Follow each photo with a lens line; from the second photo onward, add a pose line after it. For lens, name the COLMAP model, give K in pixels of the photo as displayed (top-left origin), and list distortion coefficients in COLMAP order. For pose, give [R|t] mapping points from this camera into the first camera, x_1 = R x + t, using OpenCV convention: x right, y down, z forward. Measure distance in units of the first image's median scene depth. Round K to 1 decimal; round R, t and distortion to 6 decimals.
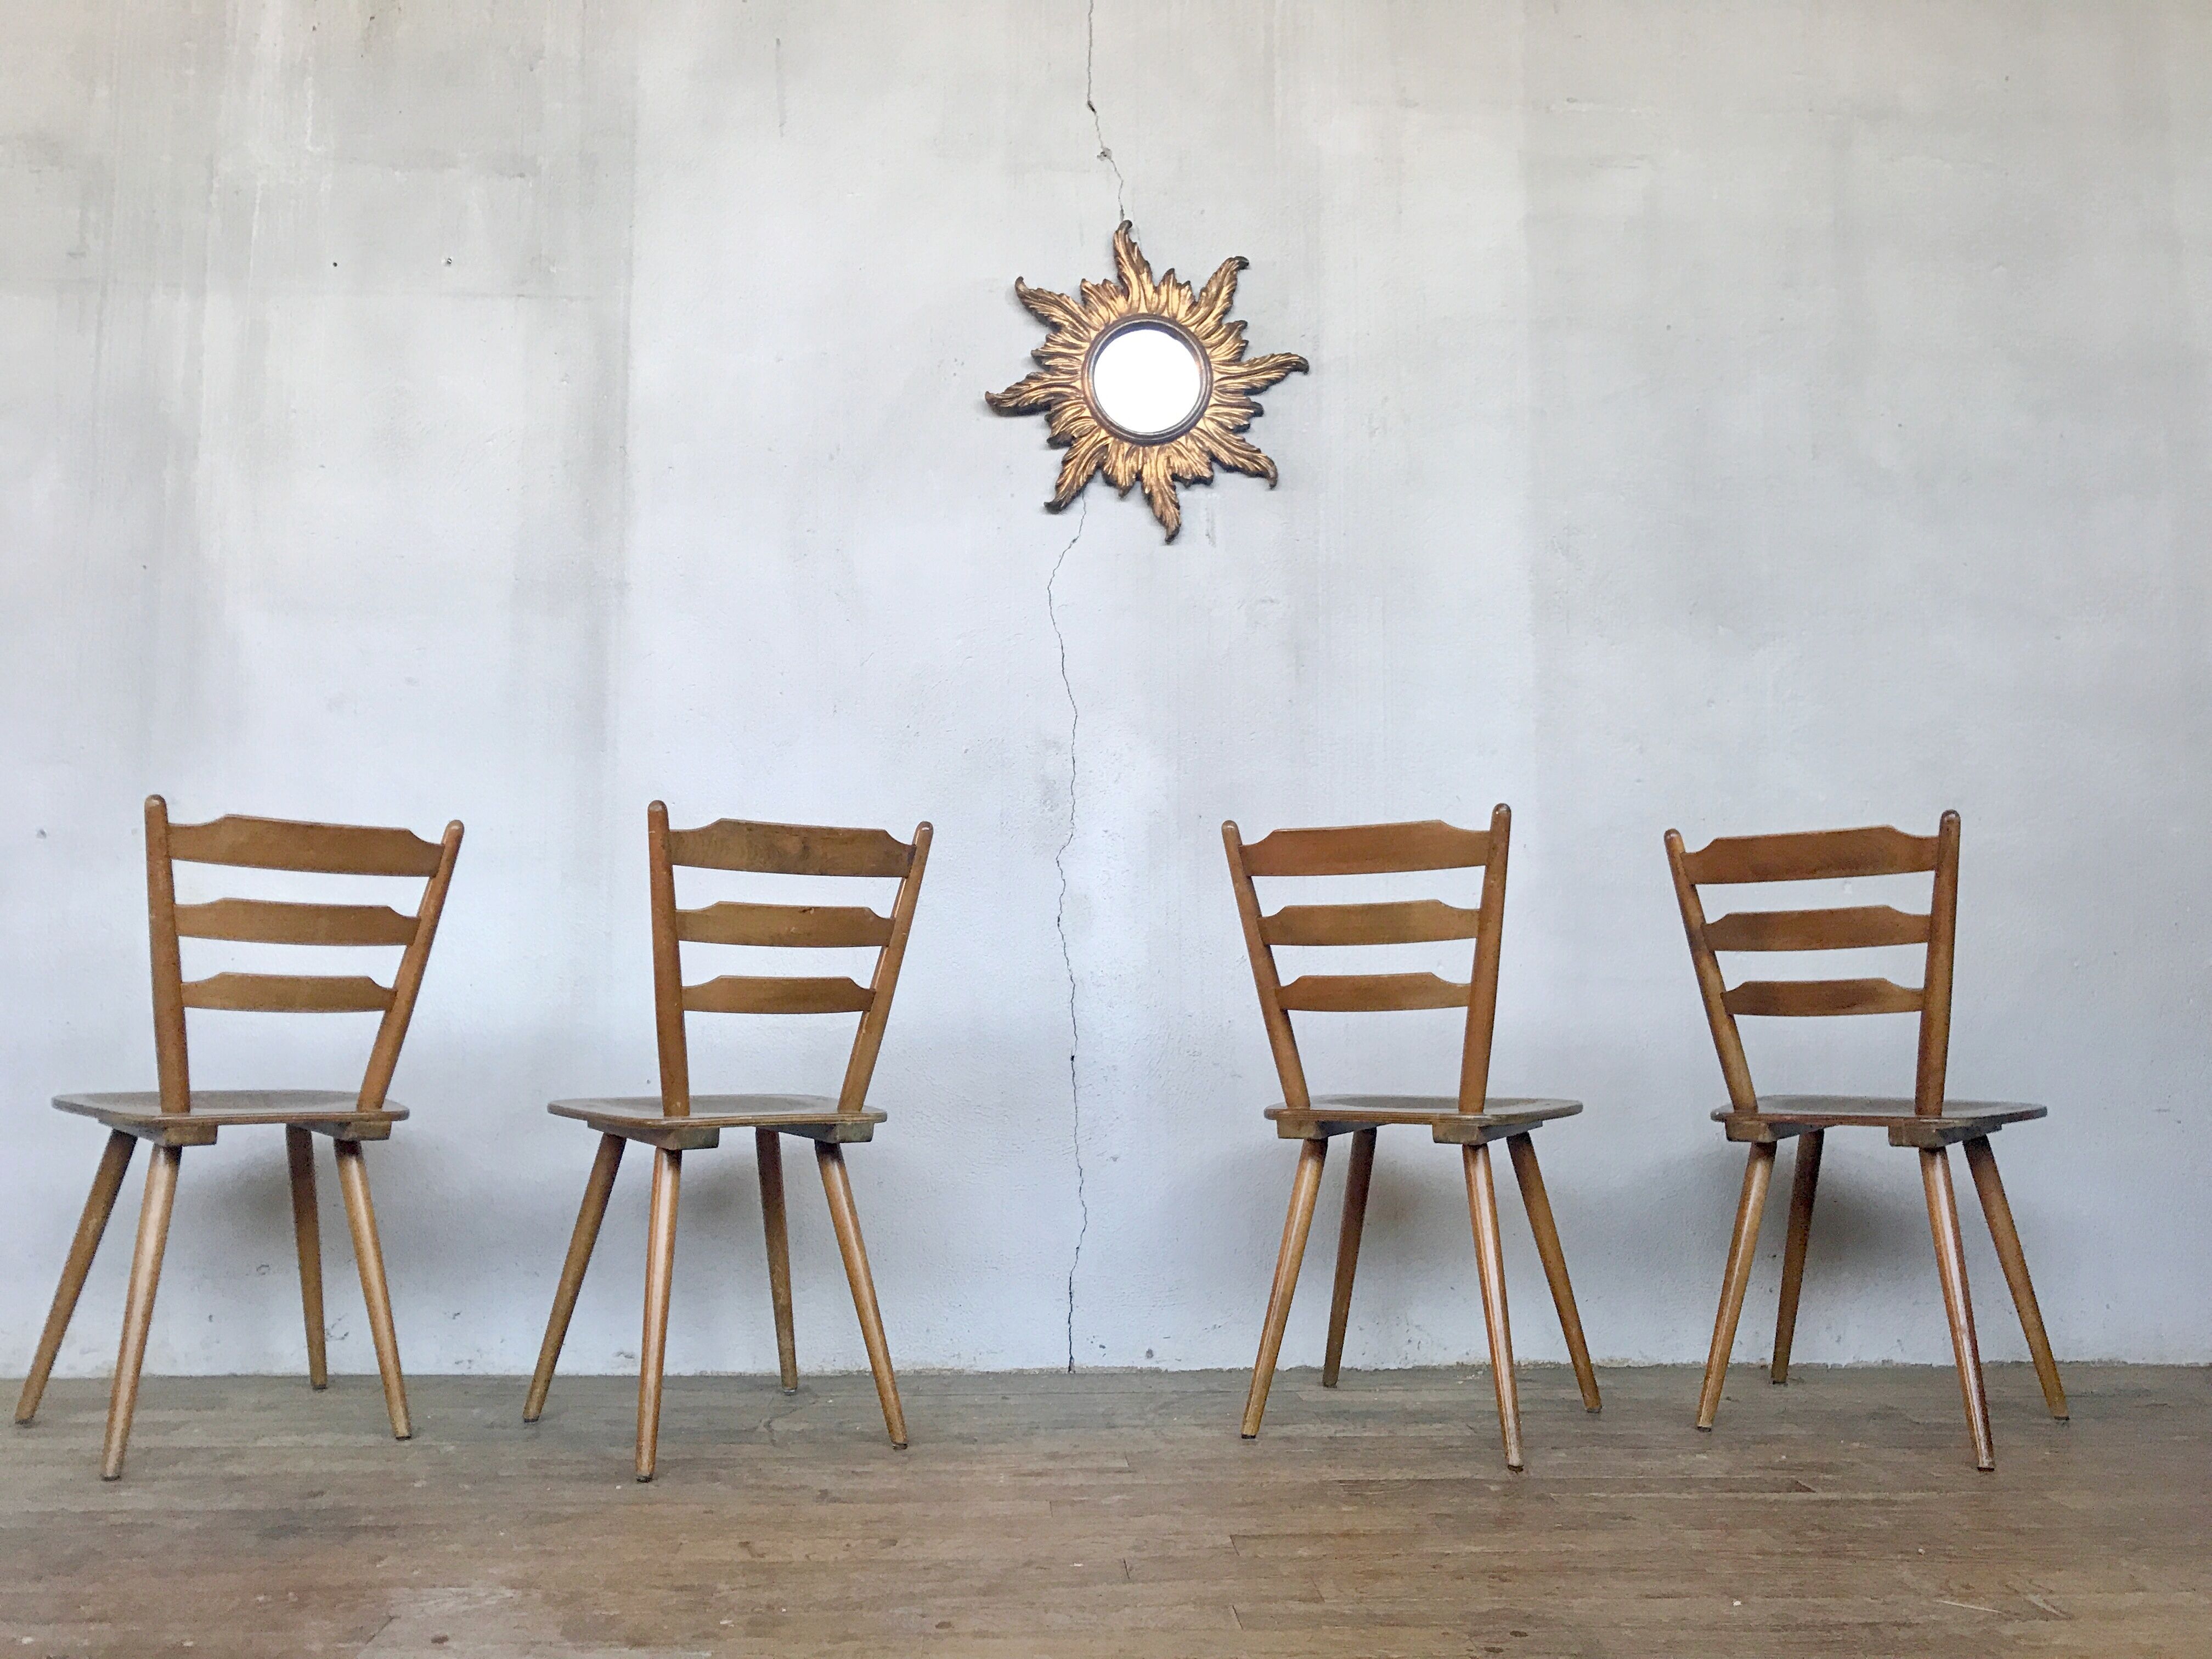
lens RADIAL K [[1817.3, 0, 1097.9], [0, 1817.3, 854.6], [0, 0, 1]] dist [0.022074, -0.019868]
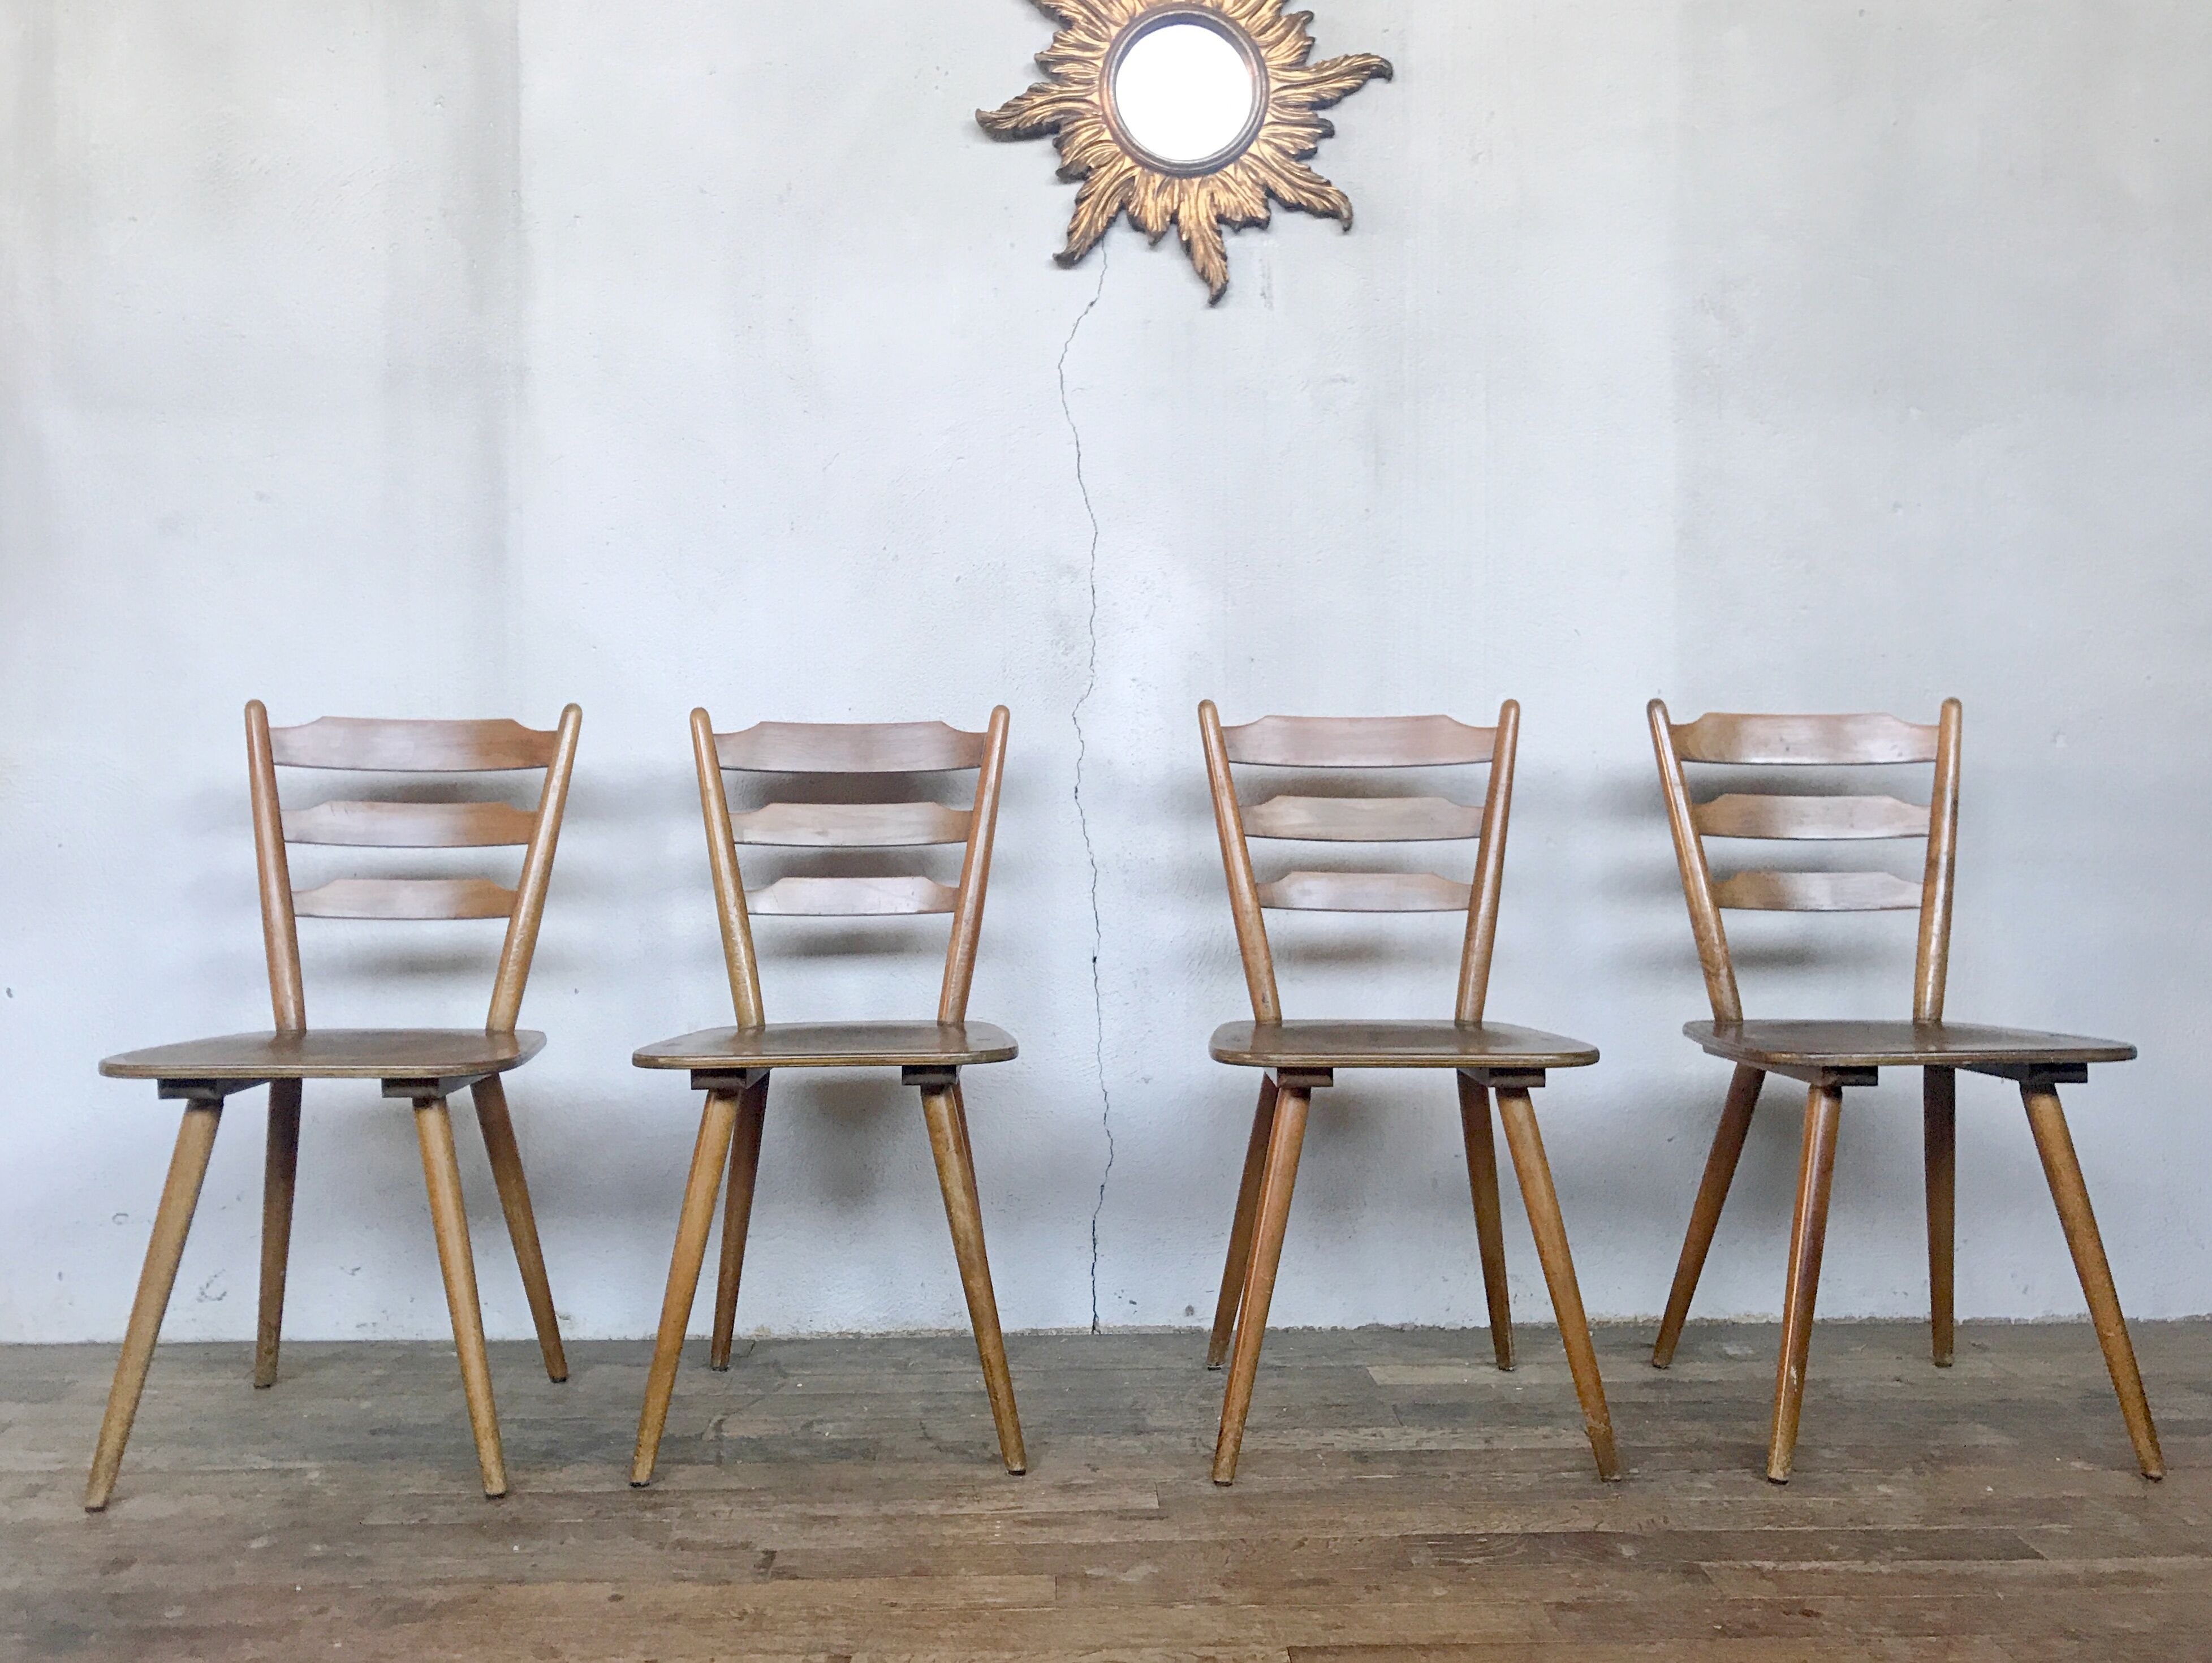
lens RADIAL K [[1817.4, 0, 1109.7], [0, 1817.4, 877.6], [0, 0, 1]] dist [0.022074, -0.019868]
pose [[0.999748, -0.005233, -0.021819, 0.010521], [0.007849, 0.992550, 0.121583, -0.023055], [0.021021, -0.121723, 0.992341, 0.189295]]
